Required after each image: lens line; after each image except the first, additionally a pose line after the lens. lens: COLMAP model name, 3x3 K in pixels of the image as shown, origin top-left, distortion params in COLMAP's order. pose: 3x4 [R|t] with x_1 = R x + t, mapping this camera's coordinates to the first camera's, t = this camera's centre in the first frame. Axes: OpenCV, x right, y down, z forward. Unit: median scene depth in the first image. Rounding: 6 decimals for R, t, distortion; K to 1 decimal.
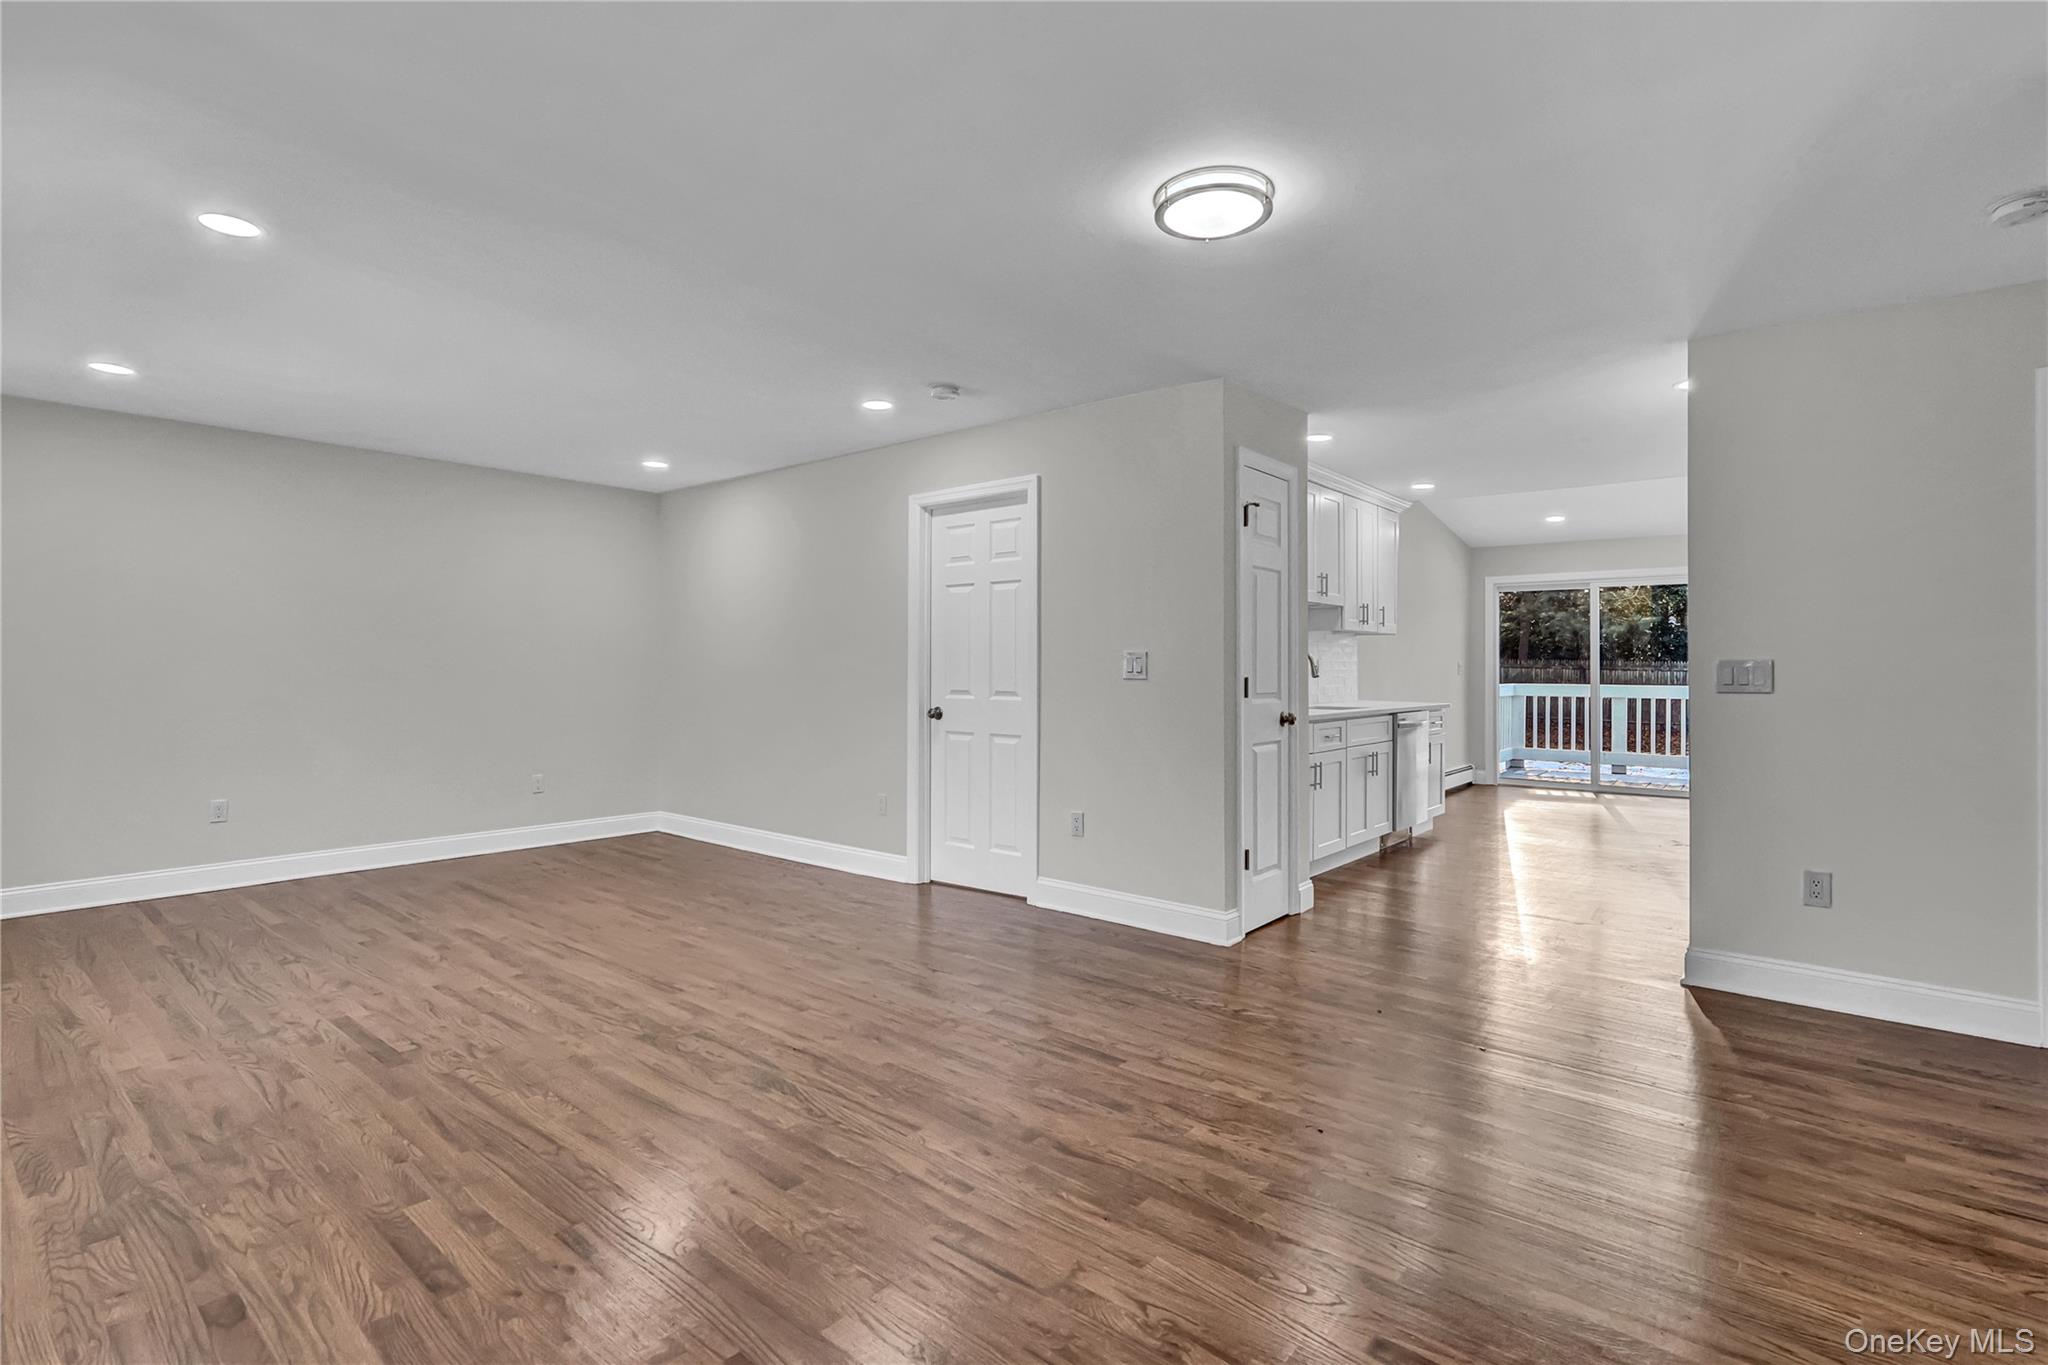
lens RADIAL K [[973.7, 0, 1026.9], [0, 973.7, 671.7], [0, 0, 1]] dist [-0.003735, -0.000492]
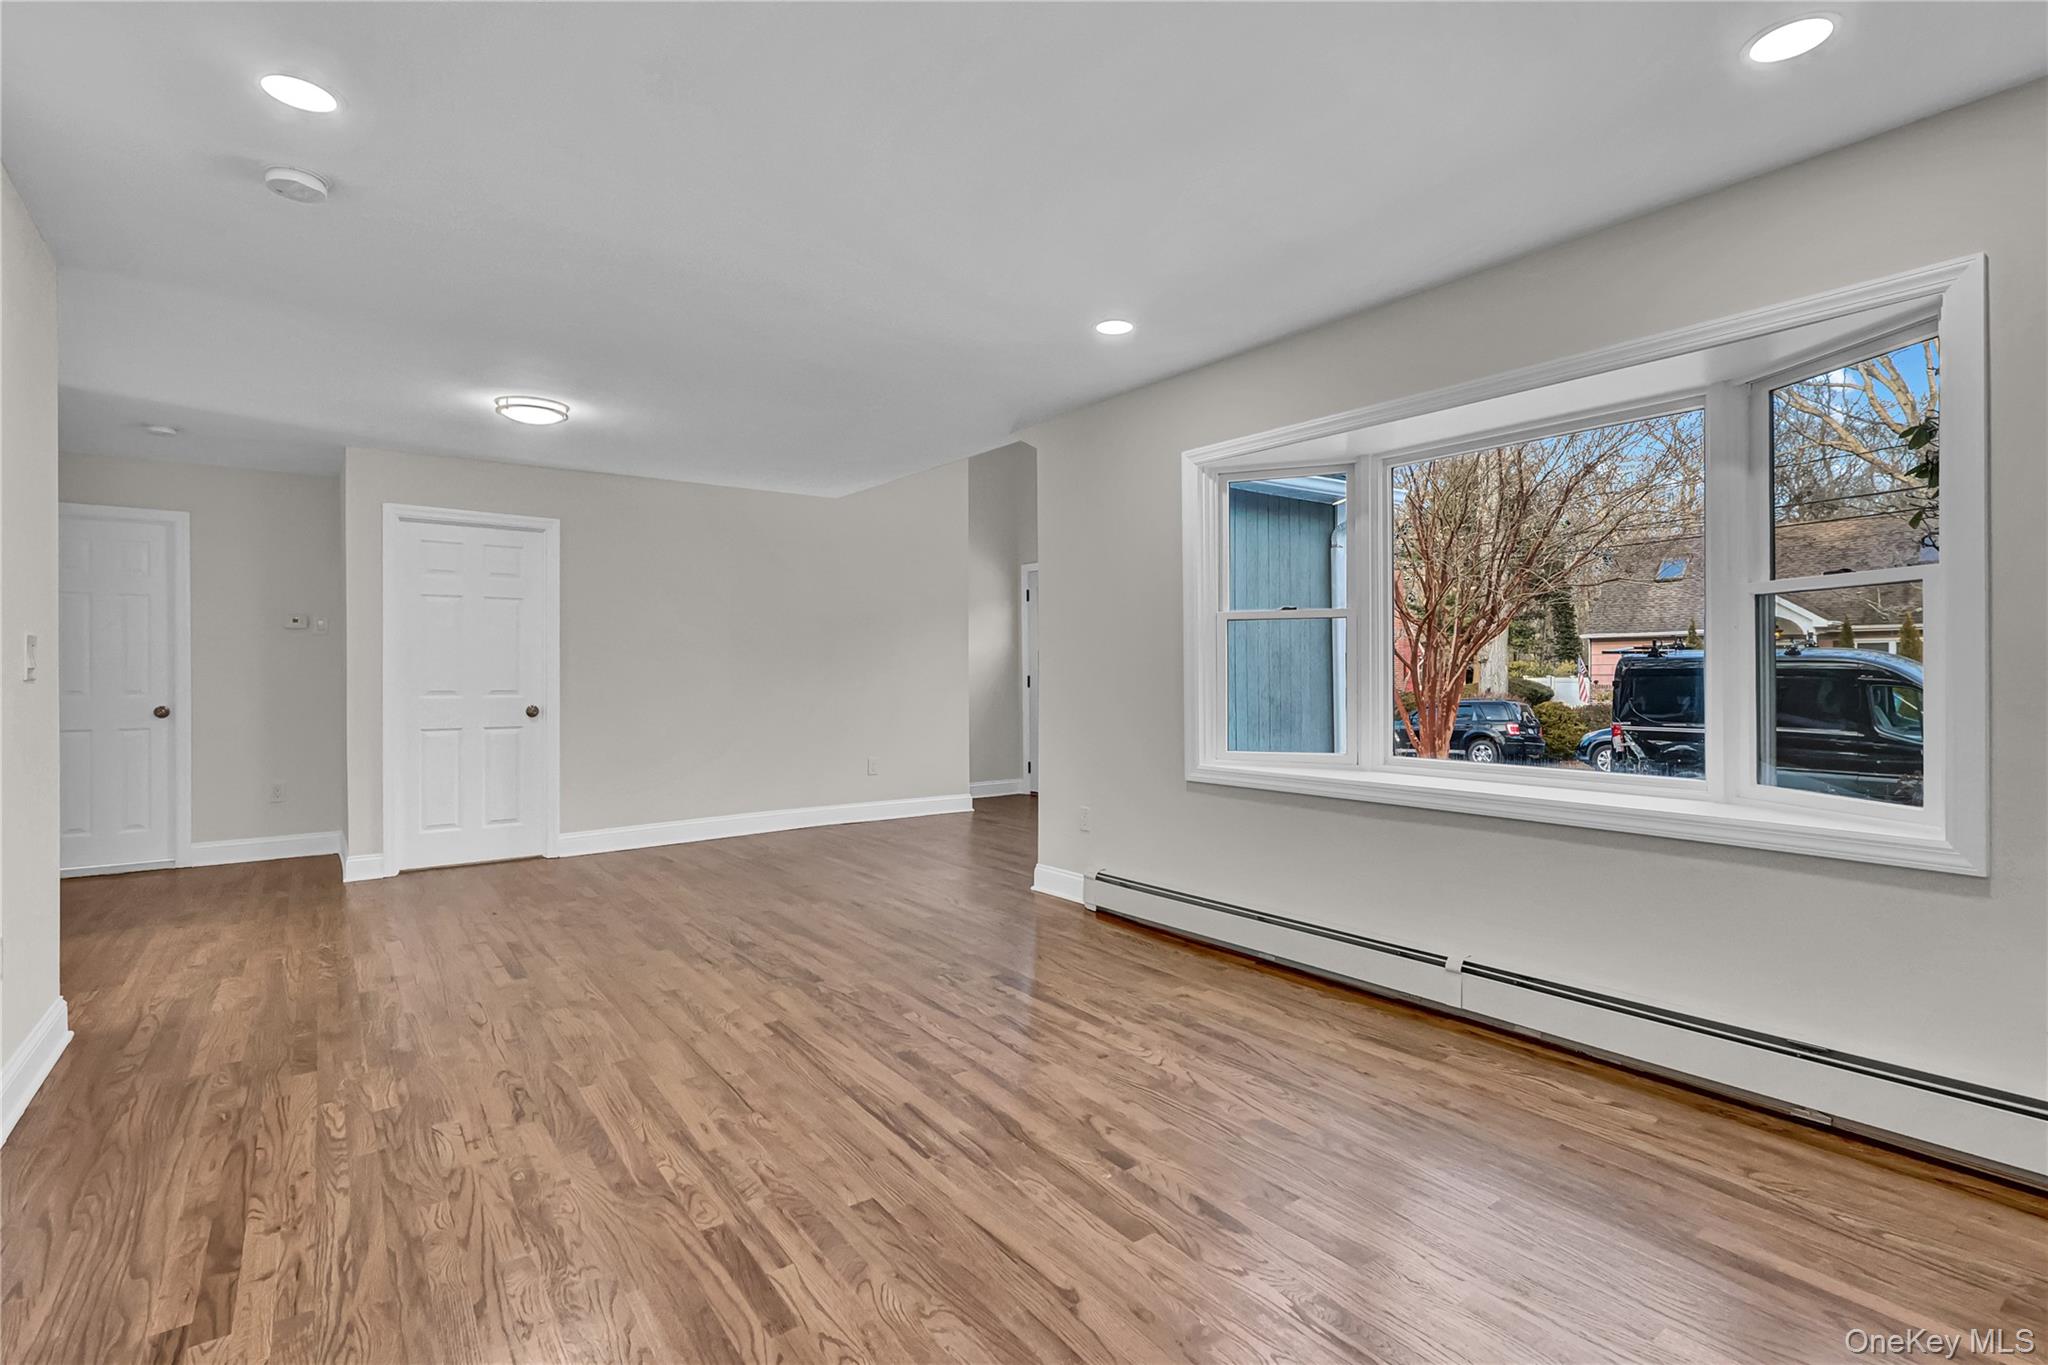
lens RADIAL K [[945.2, 0, 1024.0], [0, 945.2, 682.5], [0, 0, 1]] dist [-0.001239, 0.000111]
pose [[-0.974870, 0.001228, 0.222773, -0.987772], [0.003619, 0.999940, 0.010323, 0.003806], [-0.222747, 0.010870, -0.974816, 2.271272]]
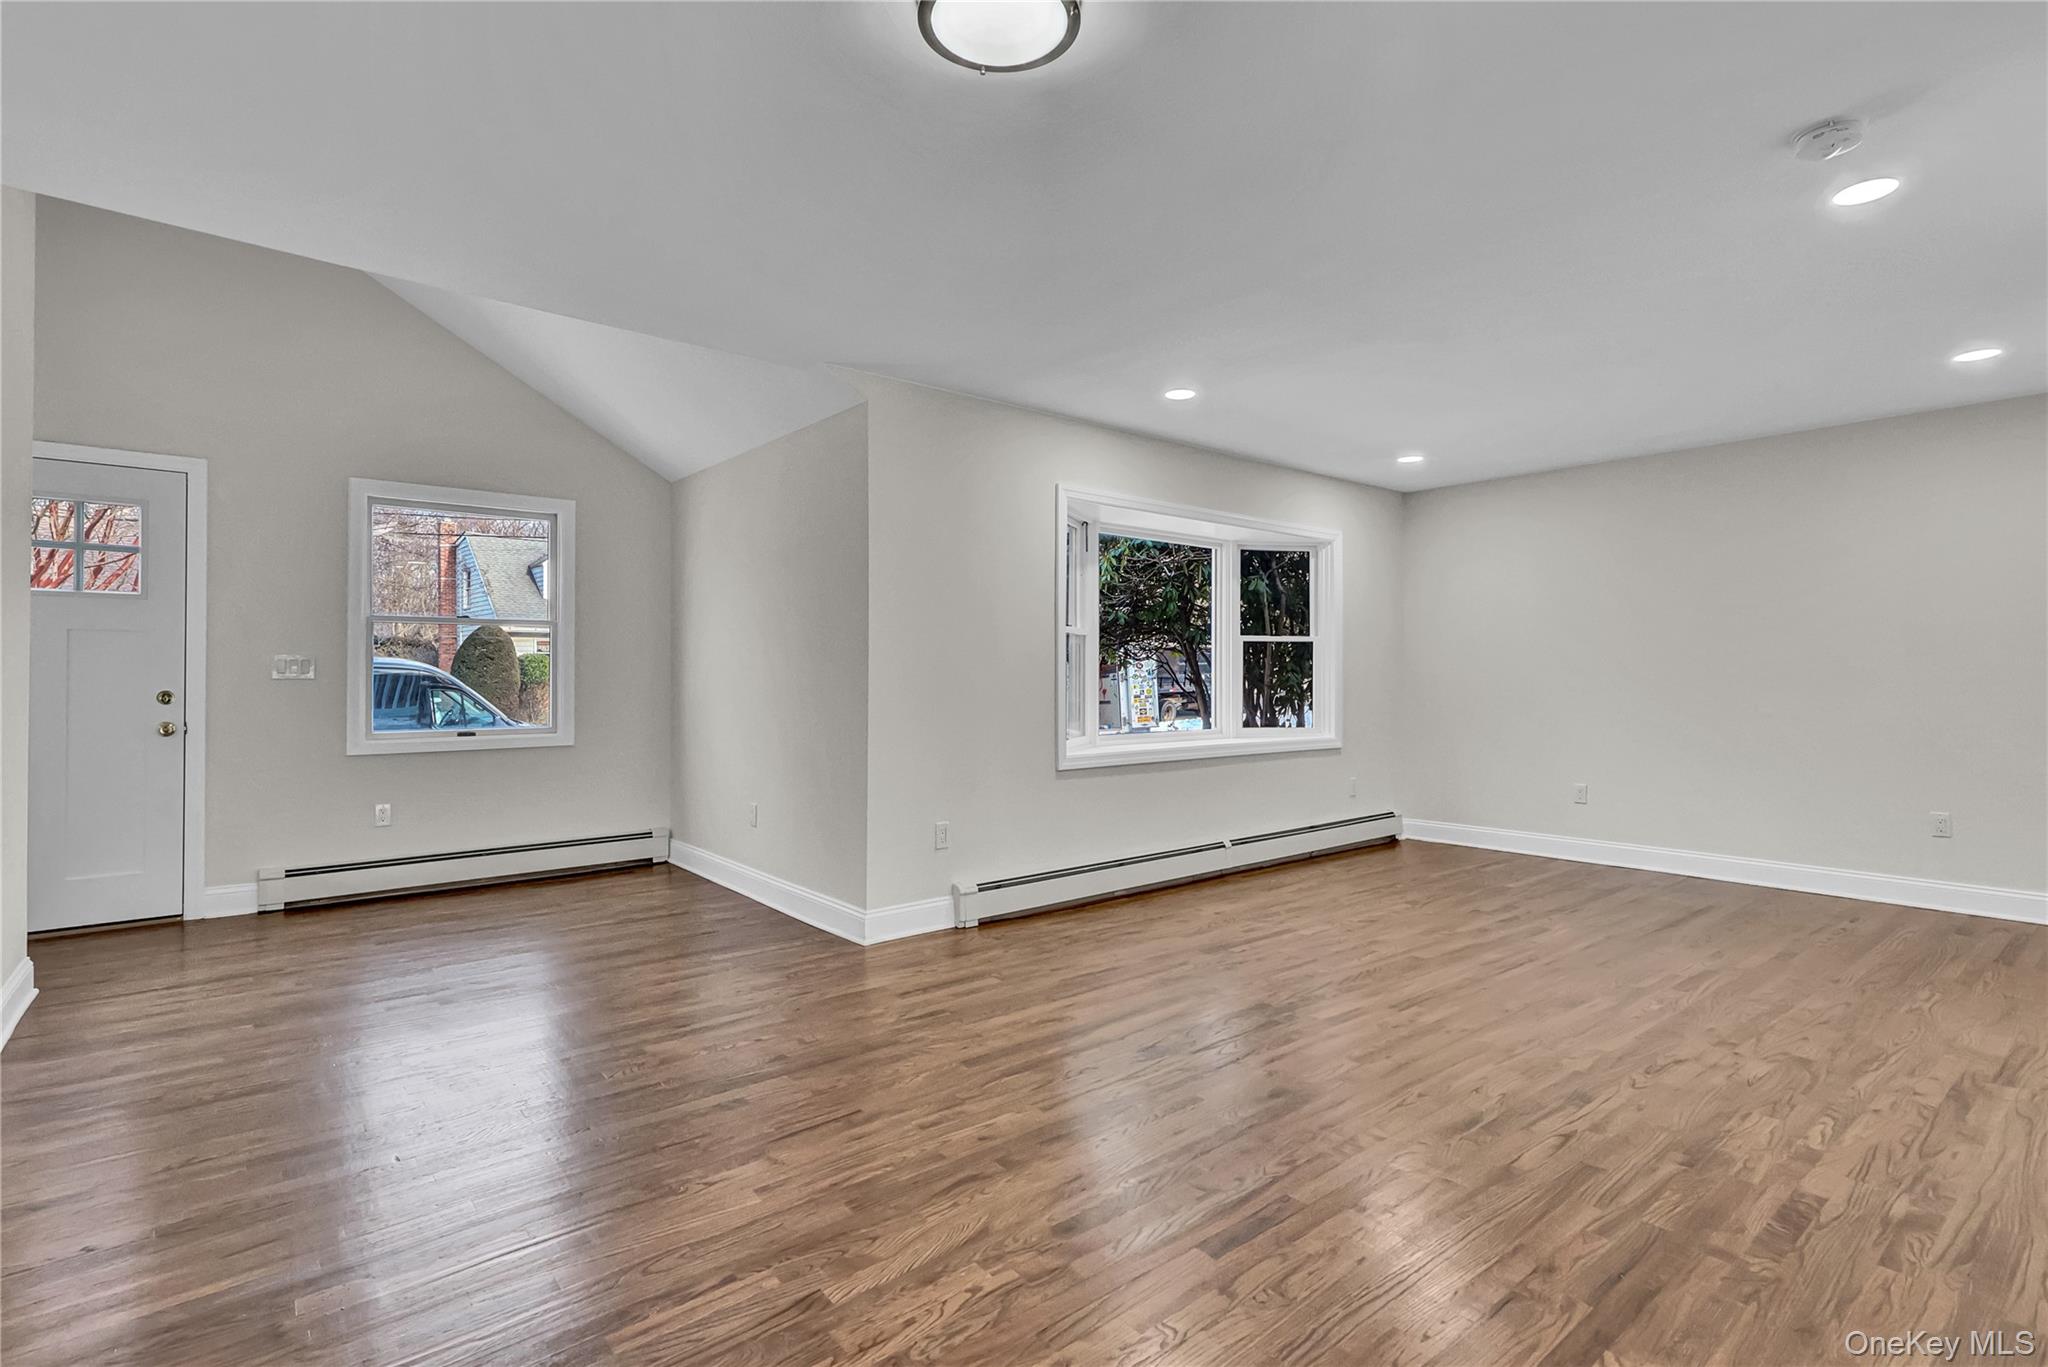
lens RADIAL K [[973.7, 0, 1026.9], [0, 973.7, 672.7], [0, 0, 1]] dist [-0.003735, -0.000492]
pose [[-0.184448, -0.005559, -0.982826, 0.801668], [-0.001183, 0.999985, -0.005434, 0.010867], [0.982841, 0.000160, -0.184452, 1.037058]]
